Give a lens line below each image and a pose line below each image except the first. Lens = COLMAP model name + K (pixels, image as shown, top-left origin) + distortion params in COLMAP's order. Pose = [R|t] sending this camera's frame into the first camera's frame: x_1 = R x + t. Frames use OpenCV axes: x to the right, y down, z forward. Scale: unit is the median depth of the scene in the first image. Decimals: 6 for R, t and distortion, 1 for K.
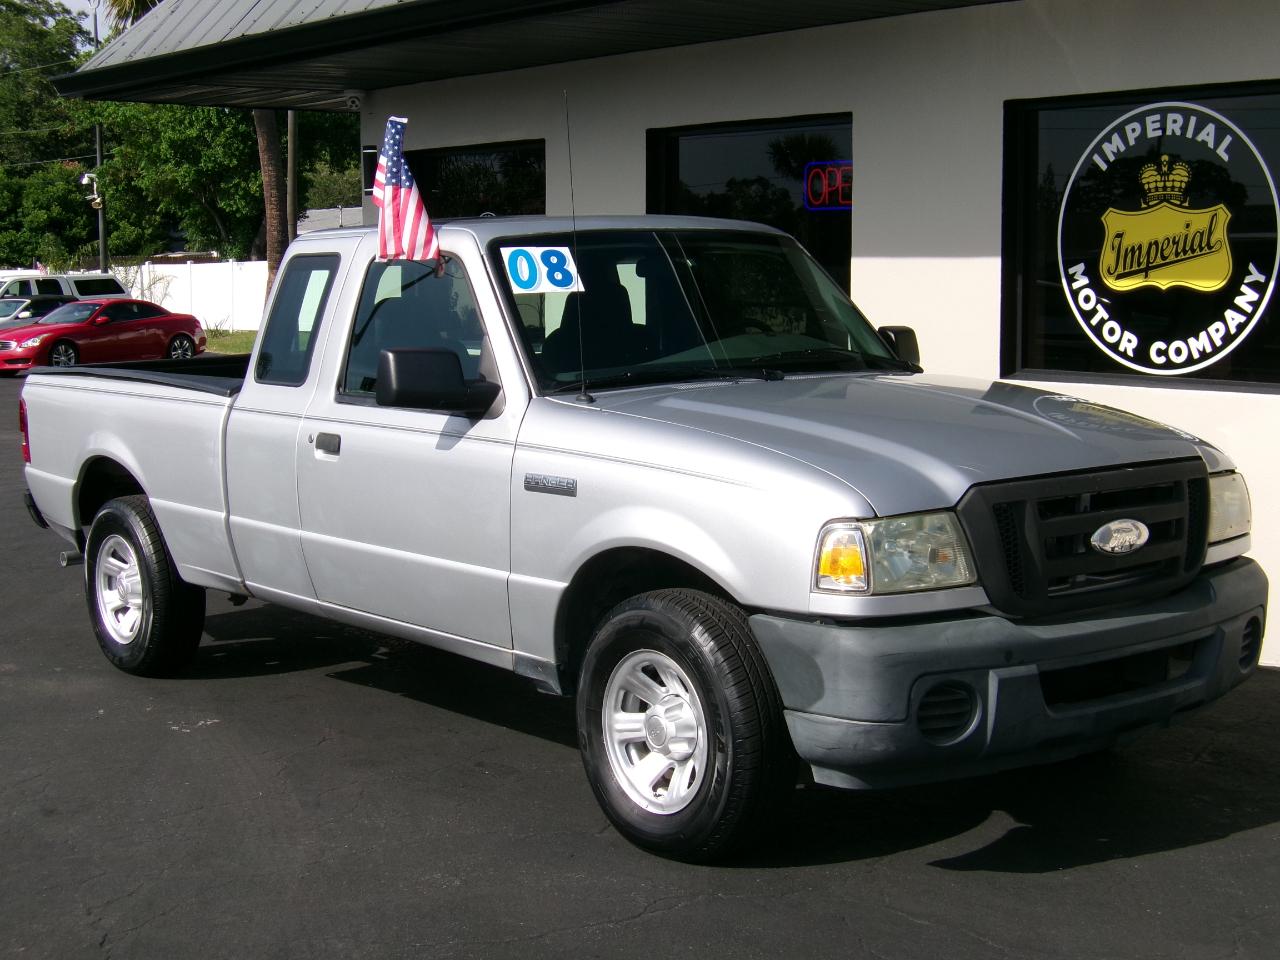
lens RADIAL K [[2000.2, 0, 639.1], [0, 2000.2, 478.9], [0, 0, 1]] dist [-0.108809, 0.000000]
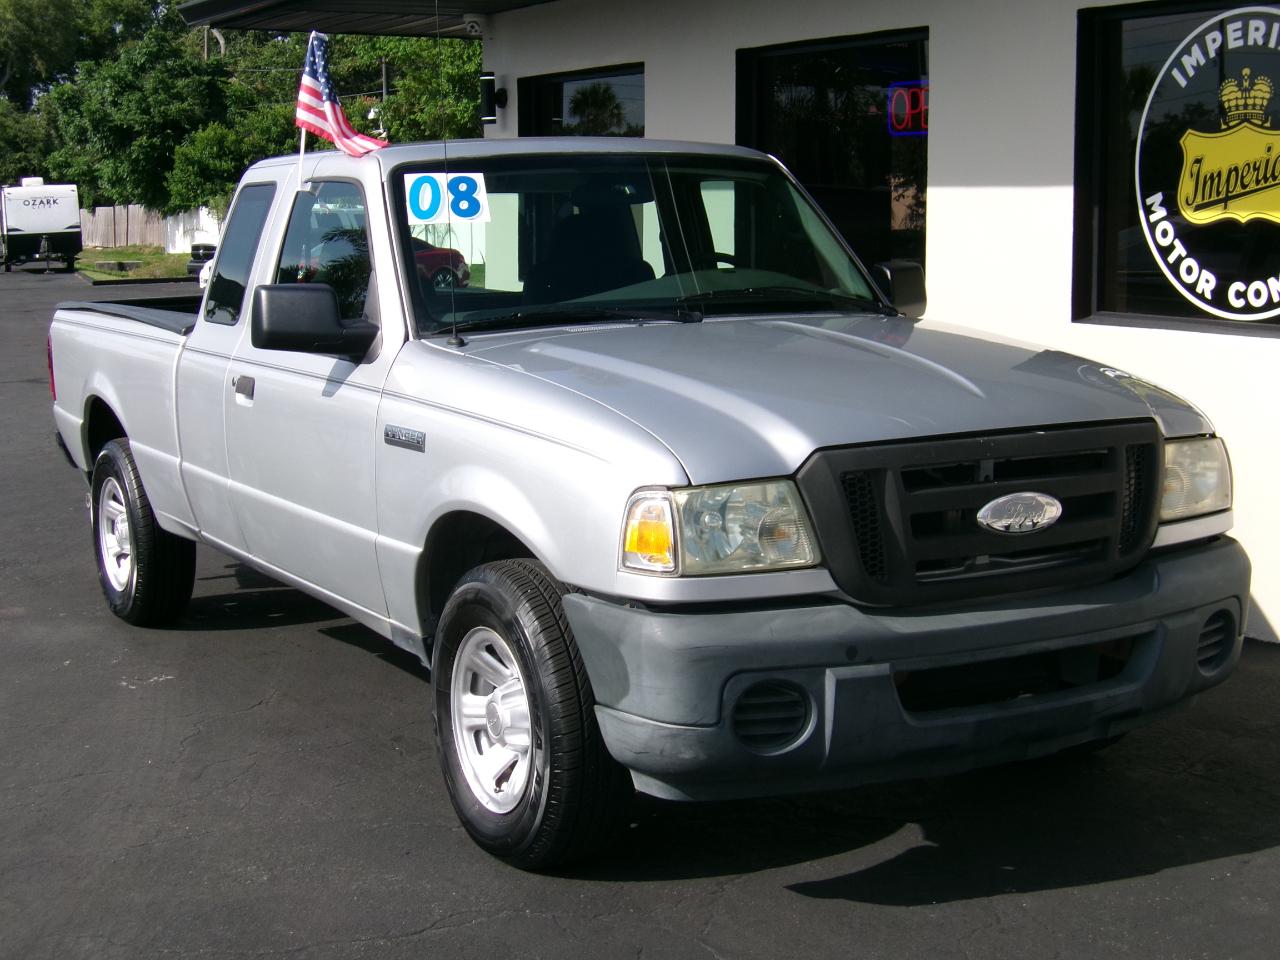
lens RADIAL K [[2000.2, 0, 643.3], [0, 2000.2, 480.5], [0, 0, 1]] dist [-0.108809, 0.000000]
pose [[0.987340, 0.020922, -0.157235, 0.145510], [-0.015812, 0.999308, 0.033678, -0.007102], [0.157831, -0.030765, 0.986987, 0.096446]]
